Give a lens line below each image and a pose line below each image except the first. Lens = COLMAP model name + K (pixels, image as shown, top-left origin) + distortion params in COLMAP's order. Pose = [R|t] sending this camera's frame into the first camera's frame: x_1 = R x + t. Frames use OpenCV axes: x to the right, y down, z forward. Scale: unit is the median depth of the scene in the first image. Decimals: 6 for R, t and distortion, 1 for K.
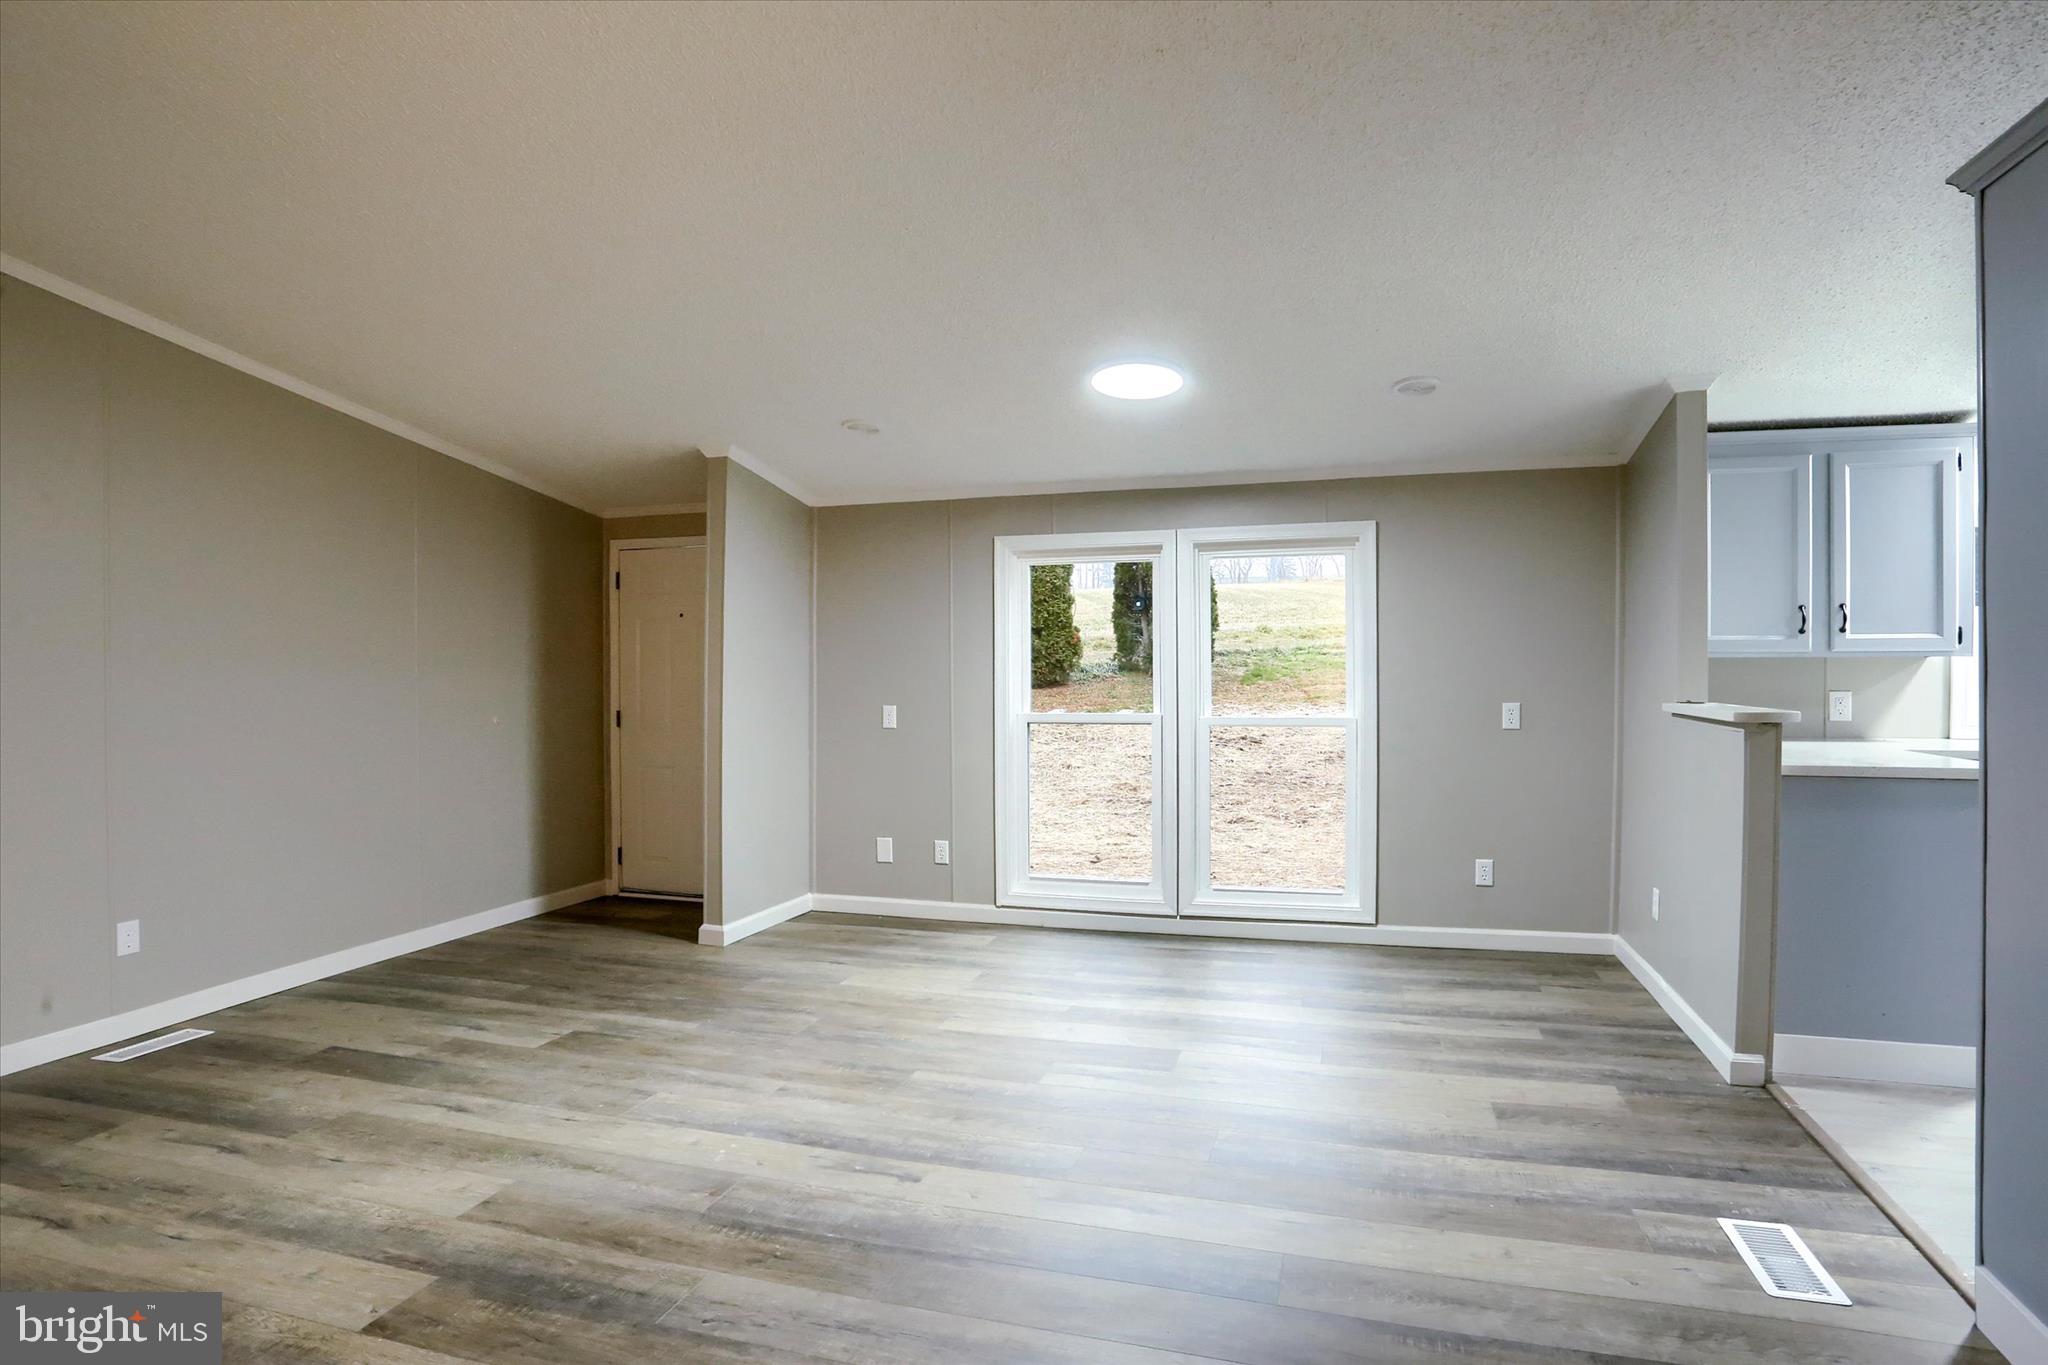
lens RADIAL K [[1043.3, 0, 1025.7], [0, 1043.3, 669.4], [0, 0, 1]] dist [-0.040387, -0.000612]
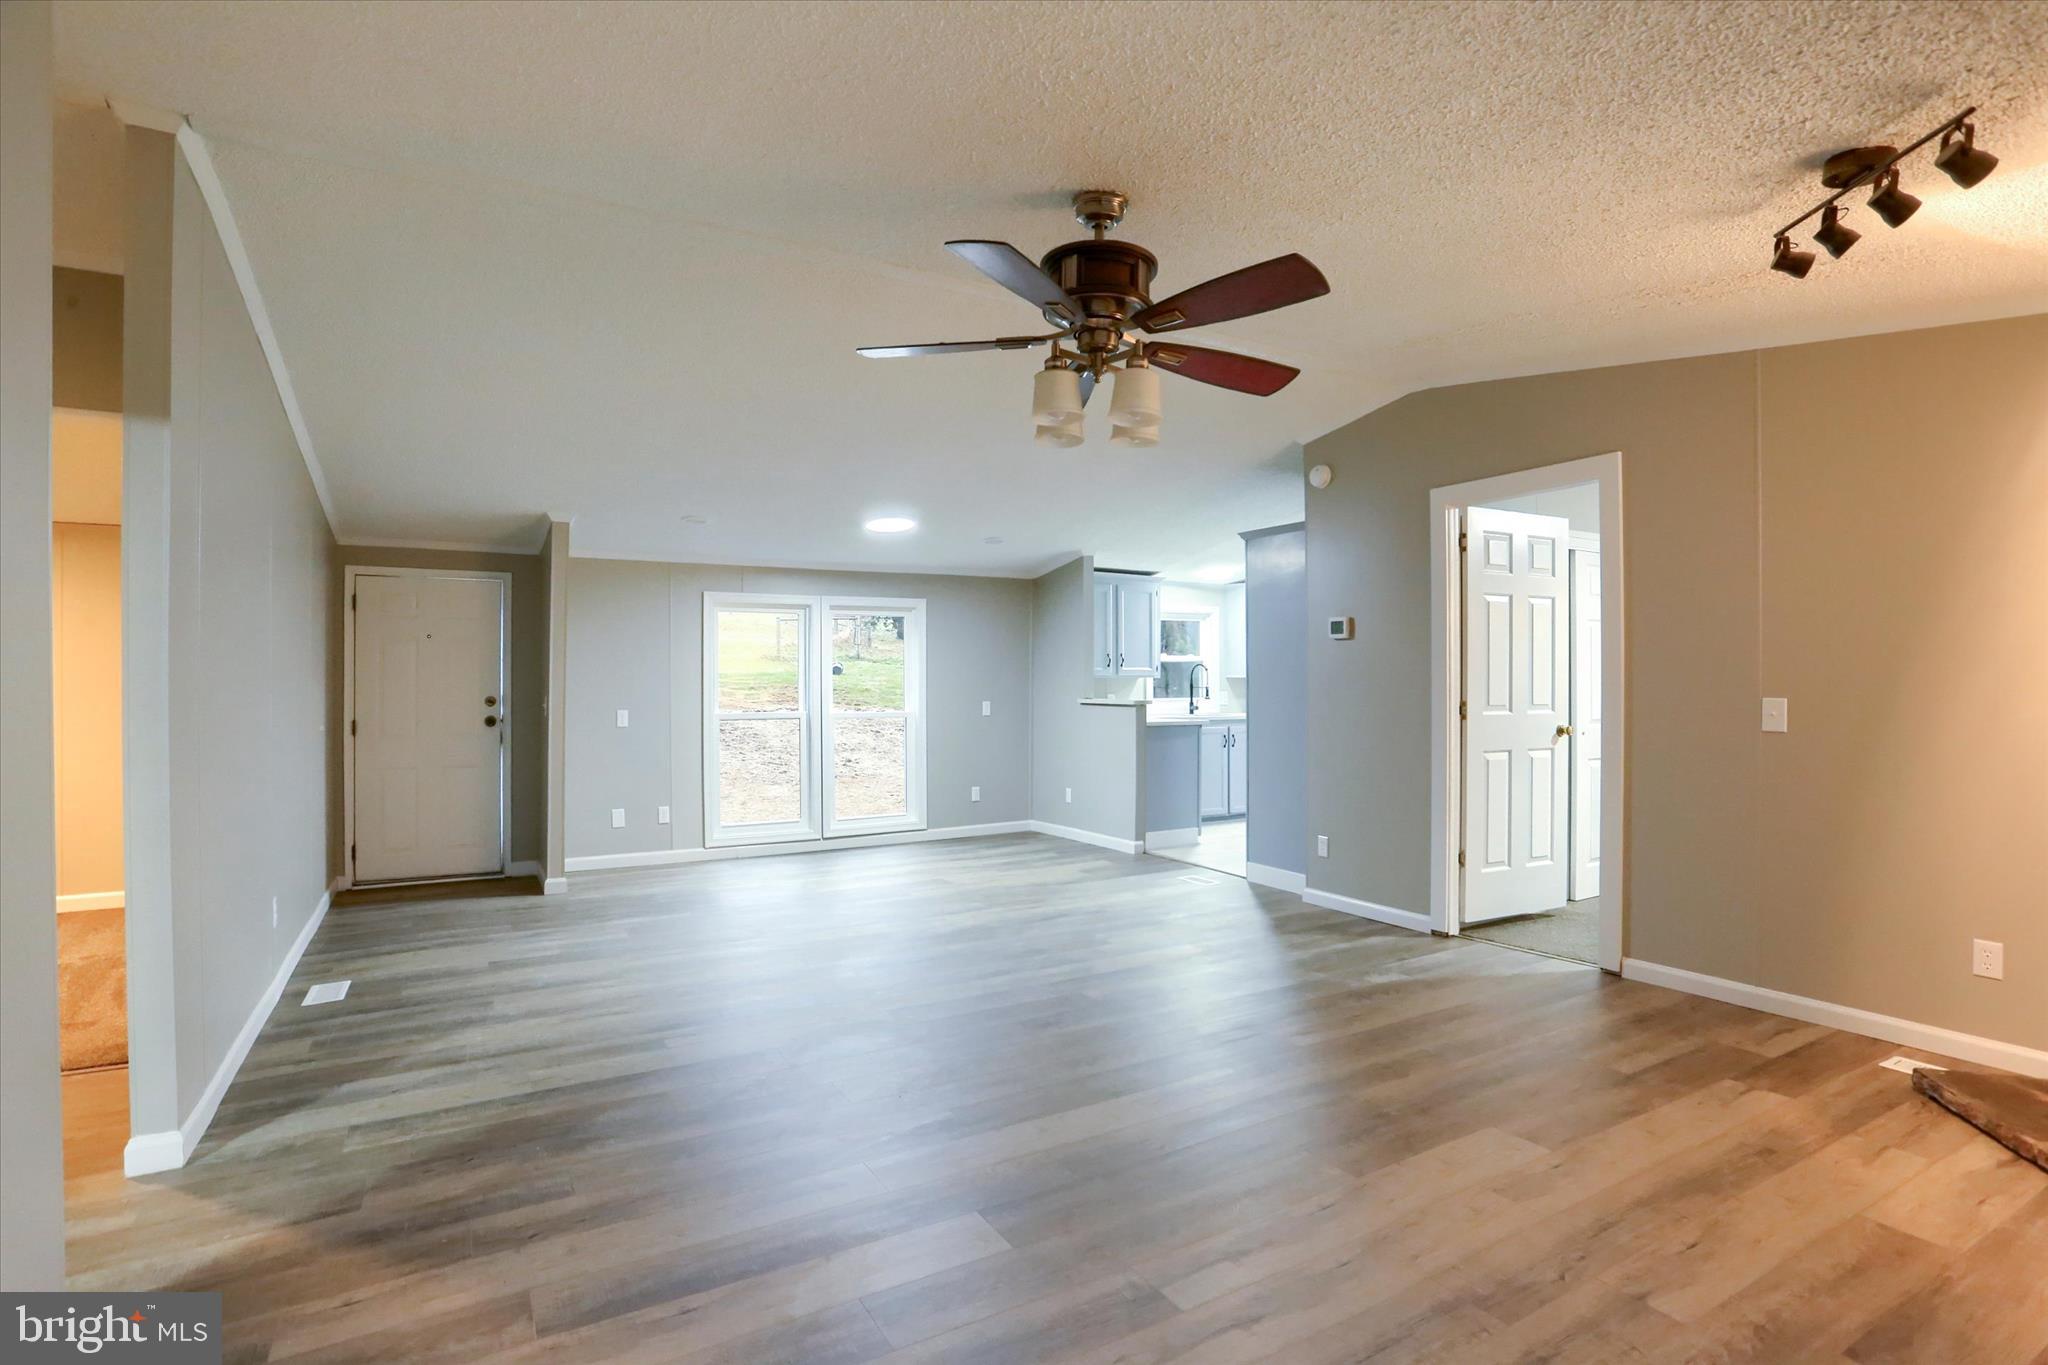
lens RADIAL K [[1043.3, 0, 1024.6], [0, 1043.3, 688.7], [0, 0, 1]] dist [-0.040387, -0.000612]
pose [[0.676426, -0.002245, 0.736508, -0.868625], [-0.000208, 0.999995, 0.003239, 0.002846], [-0.736511, -0.002344, 0.676422, -0.321696]]
